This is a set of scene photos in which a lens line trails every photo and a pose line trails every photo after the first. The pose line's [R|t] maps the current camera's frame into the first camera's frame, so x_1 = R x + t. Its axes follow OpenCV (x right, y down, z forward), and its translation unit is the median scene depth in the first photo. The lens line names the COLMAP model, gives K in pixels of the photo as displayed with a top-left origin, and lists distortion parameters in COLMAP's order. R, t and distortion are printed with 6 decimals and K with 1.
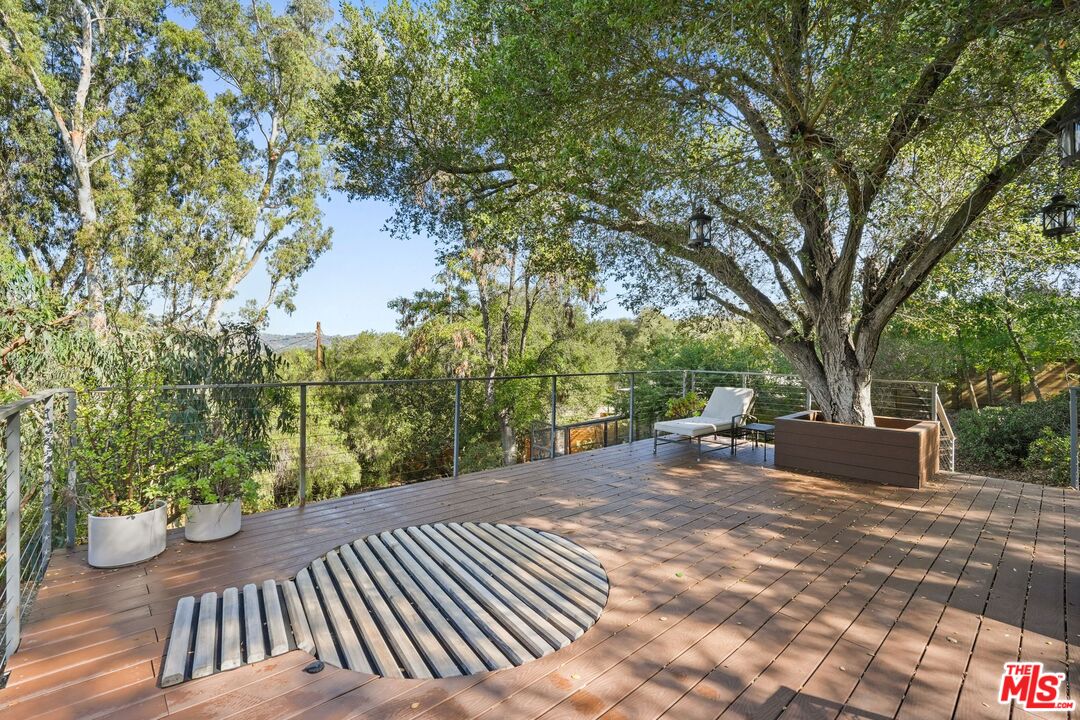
lens RADIAL K [[495.0, 0, 541.5], [0, 495.0, 350.8], [0, 0, 1]] dist [-0.039529, 0.018624]
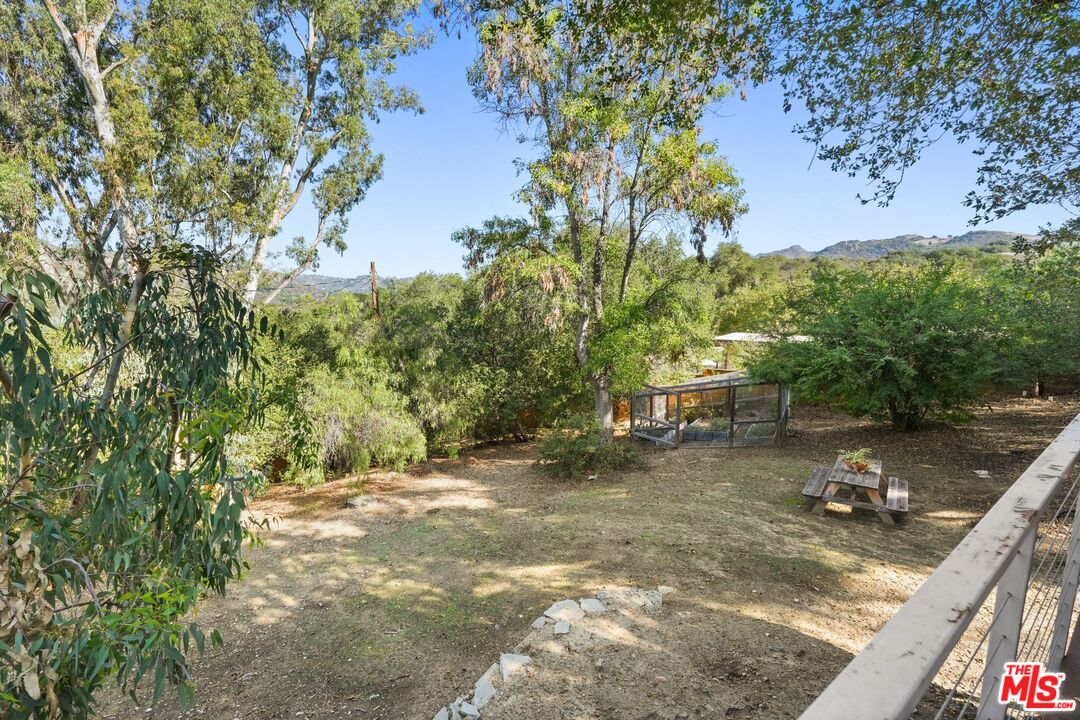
lens RADIAL K [[479.3, 0, 534.7], [0, 479.3, 356.8], [0, 0, 1]] dist [-0.015748, 0.007304]
pose [[0.993534, 0.010756, -0.113020, -0.084329], [0.004450, 0.991048, 0.133435, -0.003648], [0.113443, -0.133075, 0.984592, 0.215792]]
